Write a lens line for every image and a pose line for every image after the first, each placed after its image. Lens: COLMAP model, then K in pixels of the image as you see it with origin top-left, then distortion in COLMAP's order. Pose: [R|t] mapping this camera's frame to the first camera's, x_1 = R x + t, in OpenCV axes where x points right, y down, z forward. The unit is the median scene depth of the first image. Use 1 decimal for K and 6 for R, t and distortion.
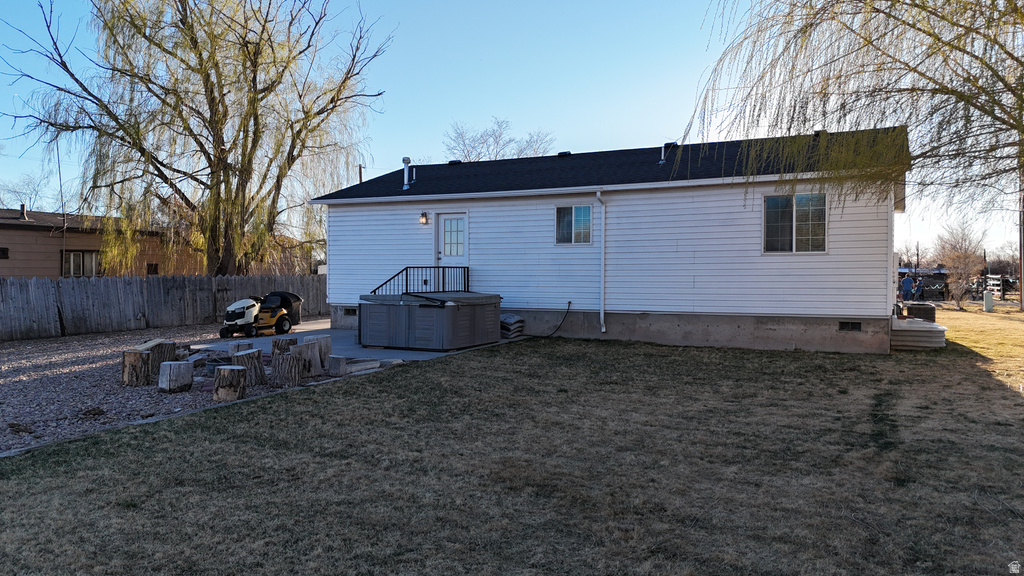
lens RADIAL K [[751.4, 0, 512.3], [0, 751.4, 286.5], [0, 0, 1]] dist [0.077156, -0.068169]
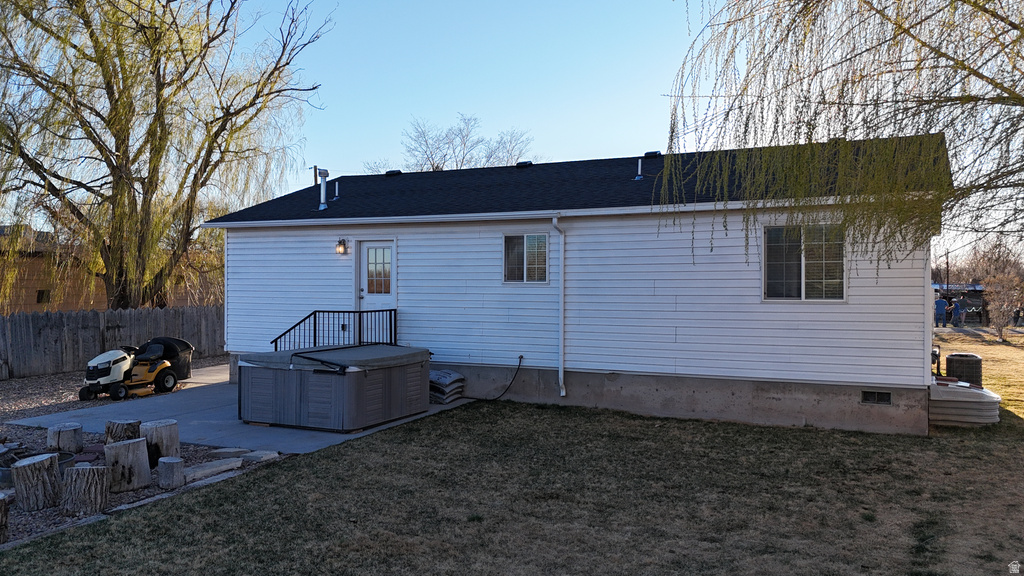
lens RADIAL K [[824.0, 0, 511.5], [0, 824.0, 288.7], [0, 0, 1]] dist [0.066601, -0.050817]
pose [[0.999961, -0.001535, 0.008700, 0.059216], [0.001588, 0.999980, -0.006110, -0.045111], [-0.008691, 0.006124, 0.999943, 0.139152]]
